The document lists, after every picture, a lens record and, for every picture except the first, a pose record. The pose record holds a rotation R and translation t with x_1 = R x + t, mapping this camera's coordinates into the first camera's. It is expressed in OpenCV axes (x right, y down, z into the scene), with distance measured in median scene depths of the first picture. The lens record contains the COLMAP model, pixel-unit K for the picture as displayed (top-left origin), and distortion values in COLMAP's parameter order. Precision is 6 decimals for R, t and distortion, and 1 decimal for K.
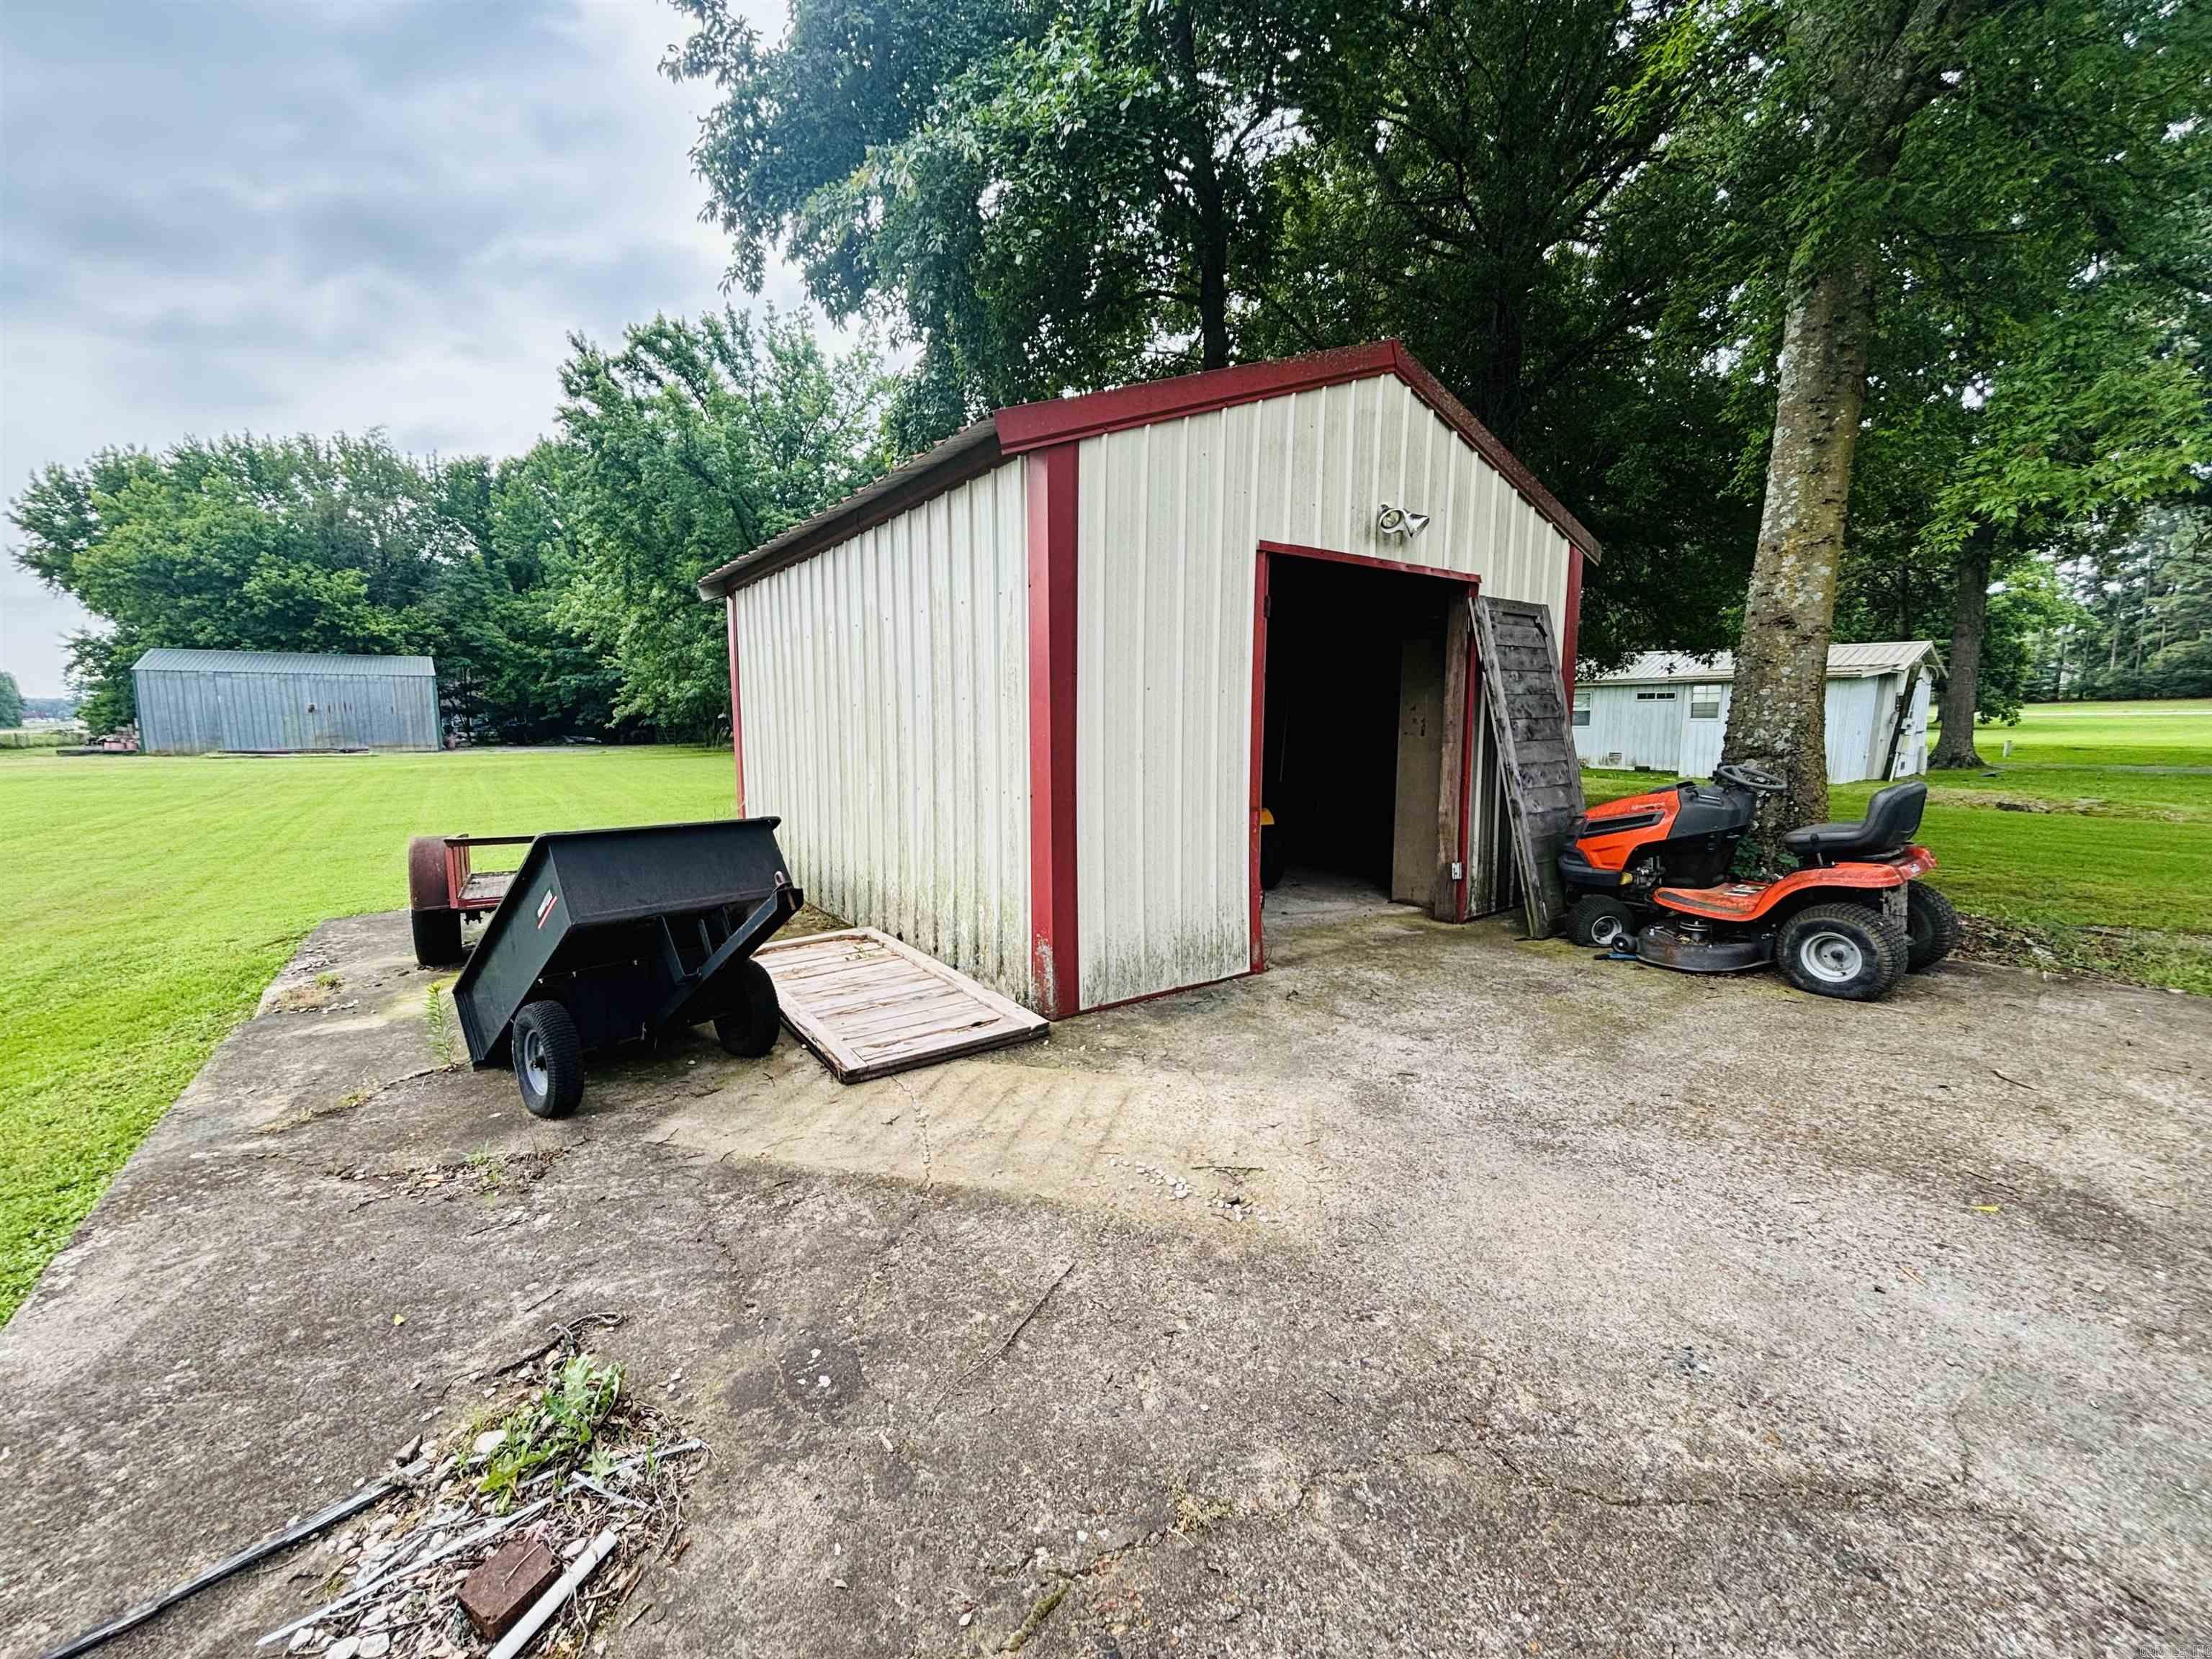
lens RADIAL K [[906.0, 0, 1106.0], [0, 906.0, 829.5], [0, 0, 1]] dist [0.000930, 0.000196]
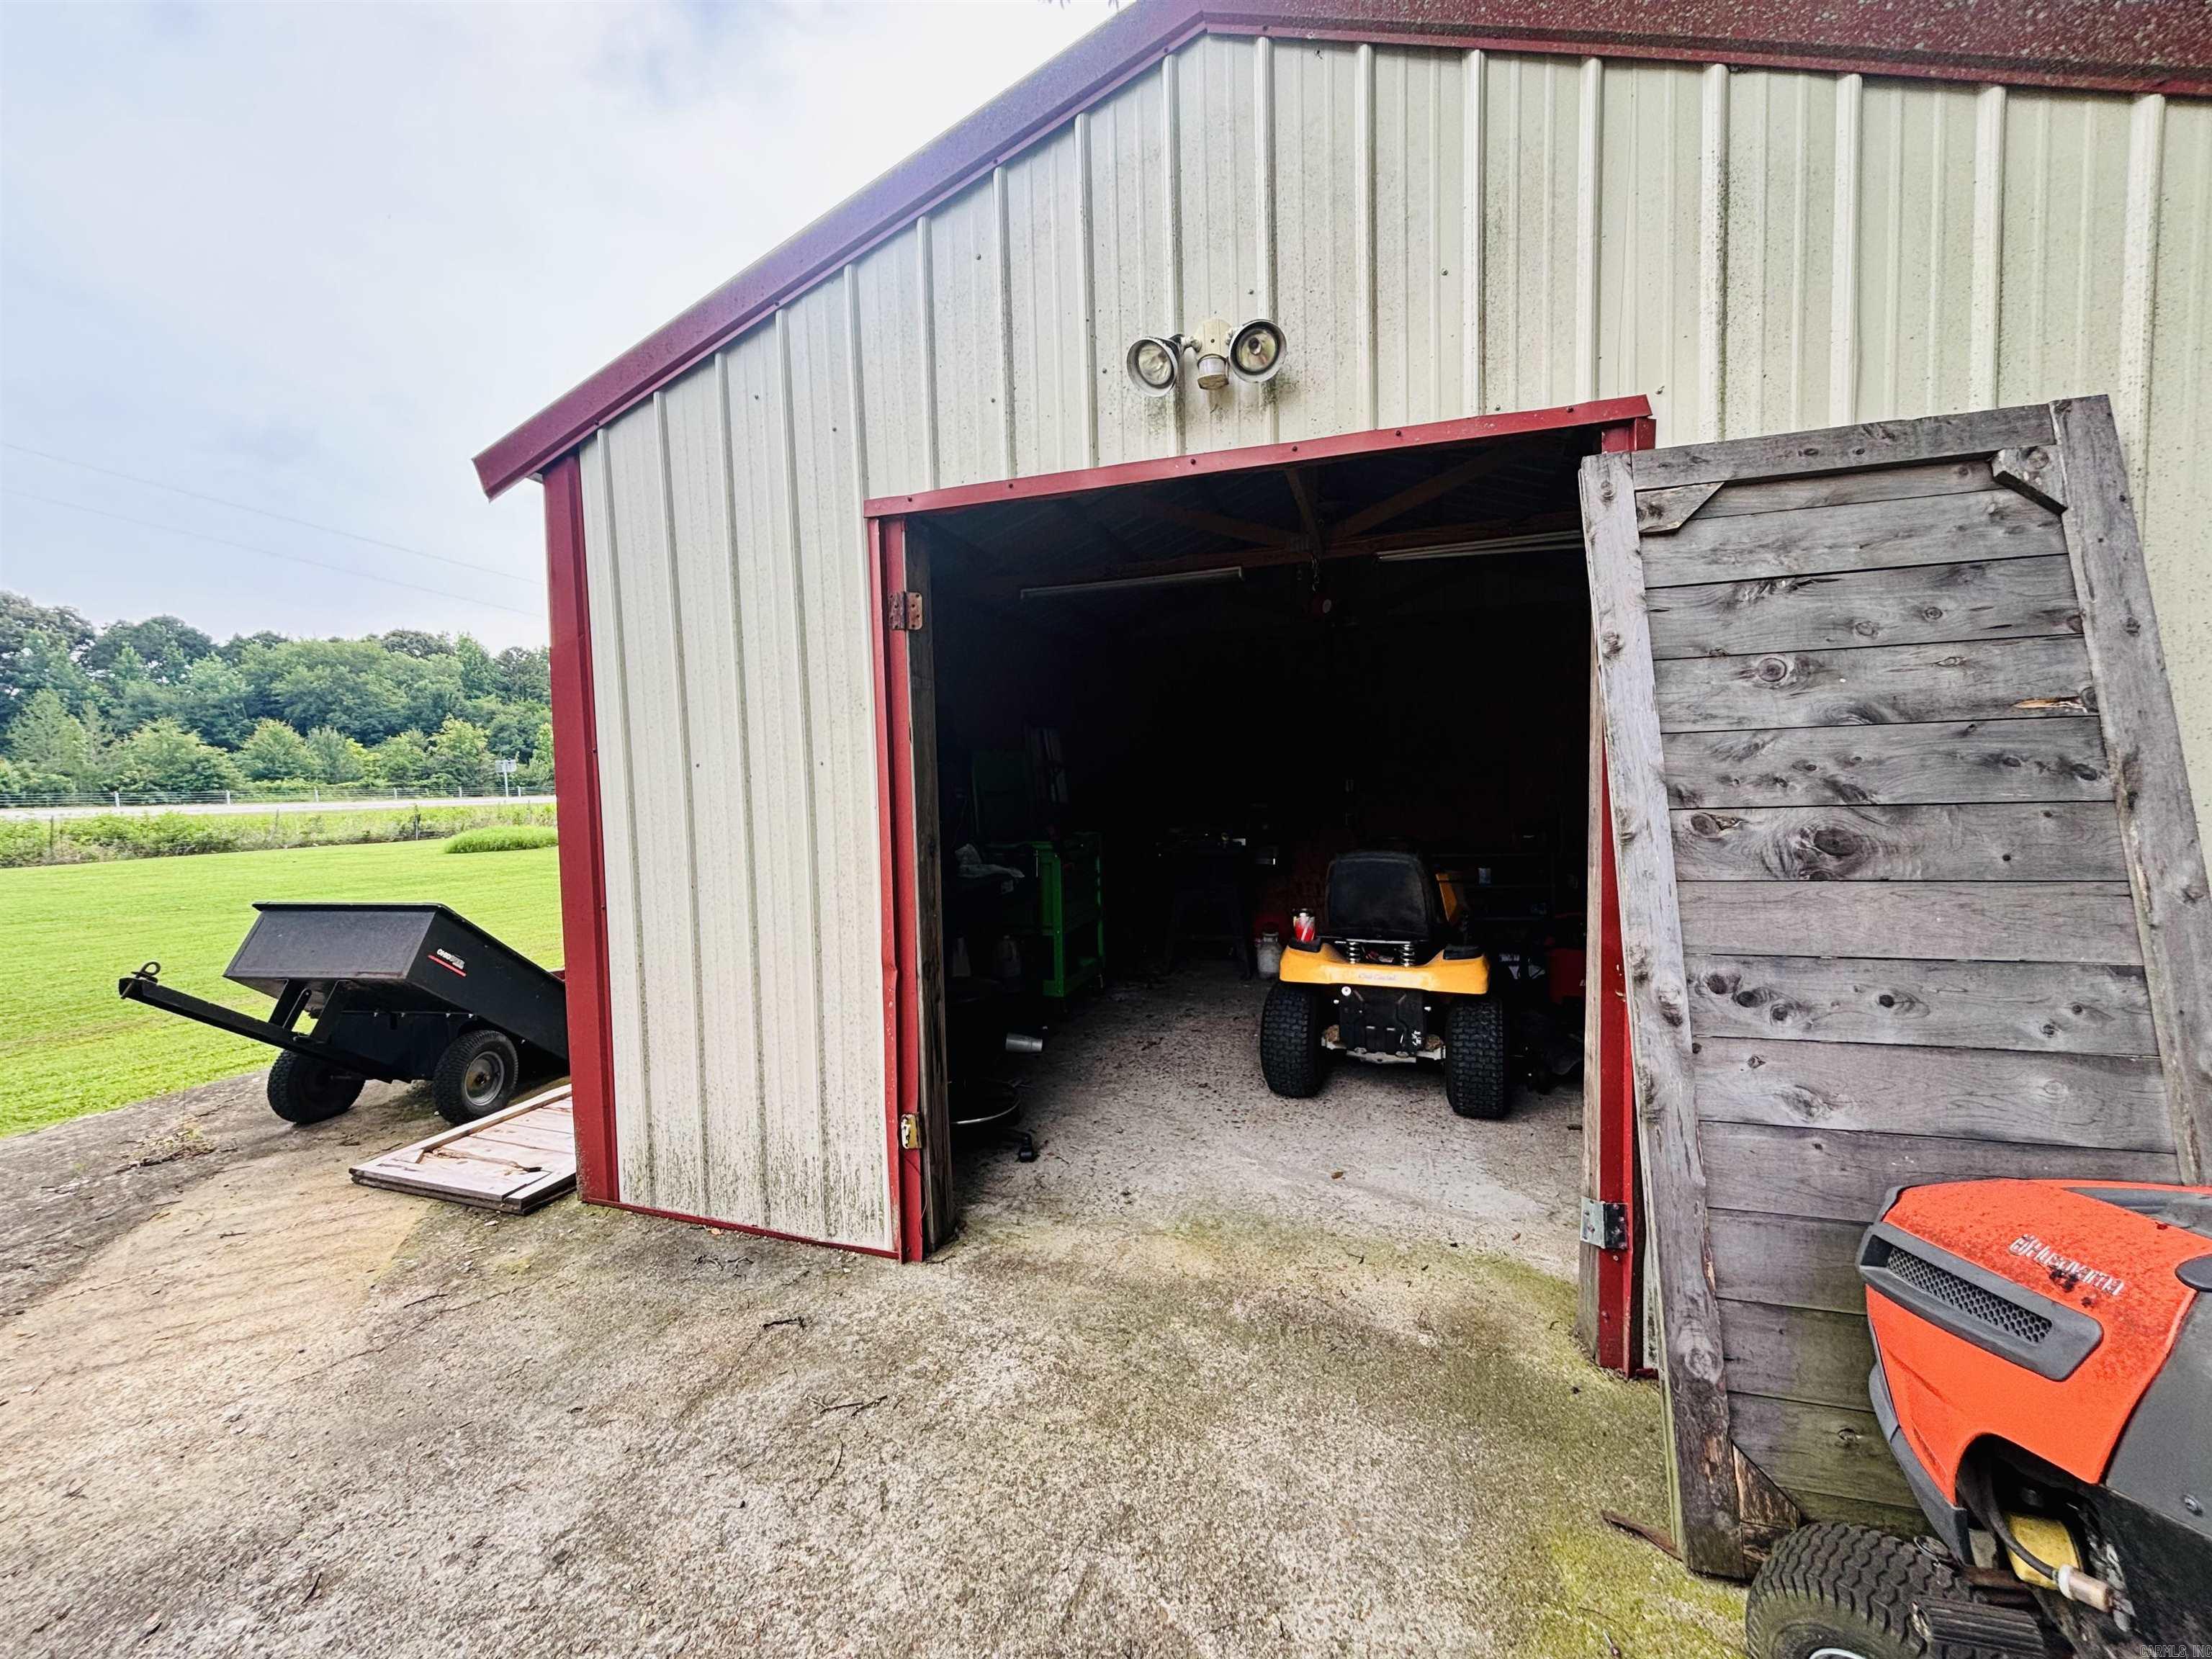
lens RADIAL K [[906.0, 0, 1106.0], [0, 906.0, 829.5], [0, 0, 1]] dist [0.000930, 0.000196]
pose [[0.571350, 0.039361, -0.819762, 0.799986], [-0.081044, 0.996673, -0.008630, -0.130373], [0.816695, 0.071367, 0.572639, 0.882915]]
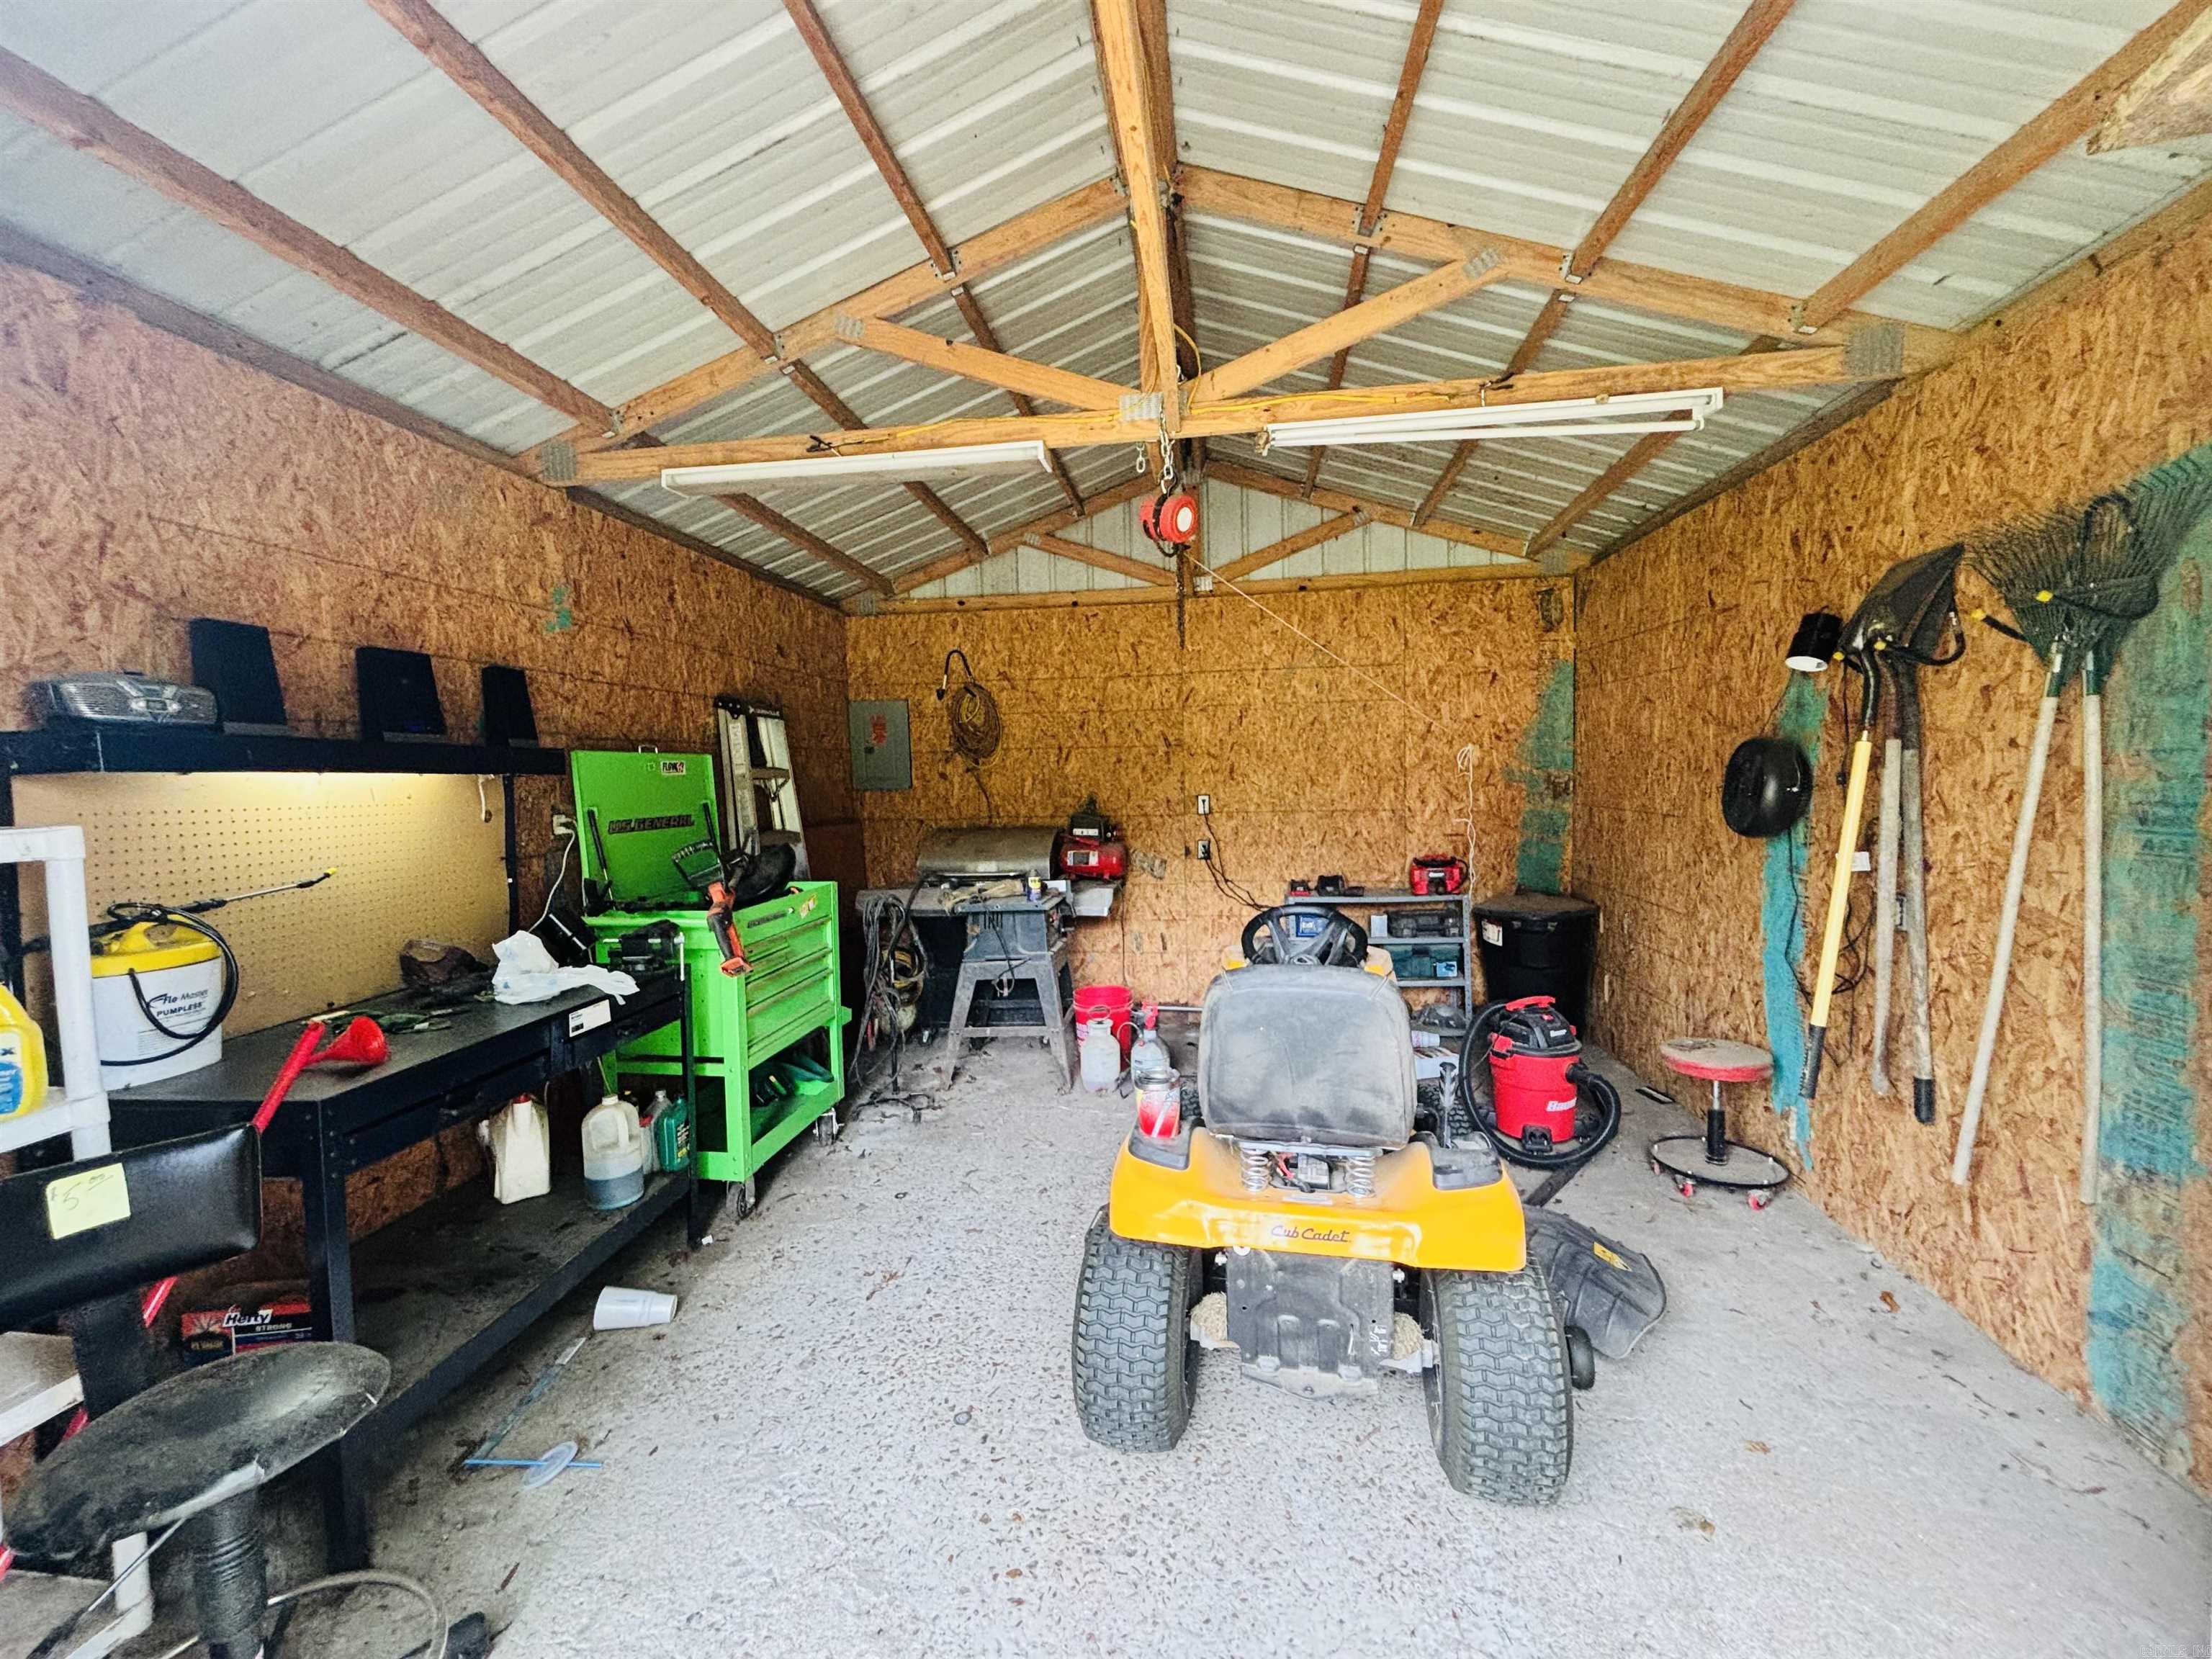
lens RADIAL K [[906.0, 0, 1106.0], [0, 906.0, 829.5], [0, 0, 1]] dist [0.000930, 0.000196]
pose [[0.702839, 0.023220, -0.710970, 0.648004], [-0.057199, 0.998076, -0.023948, -0.154824], [0.709046, 0.057498, 0.702814, 1.046451]]
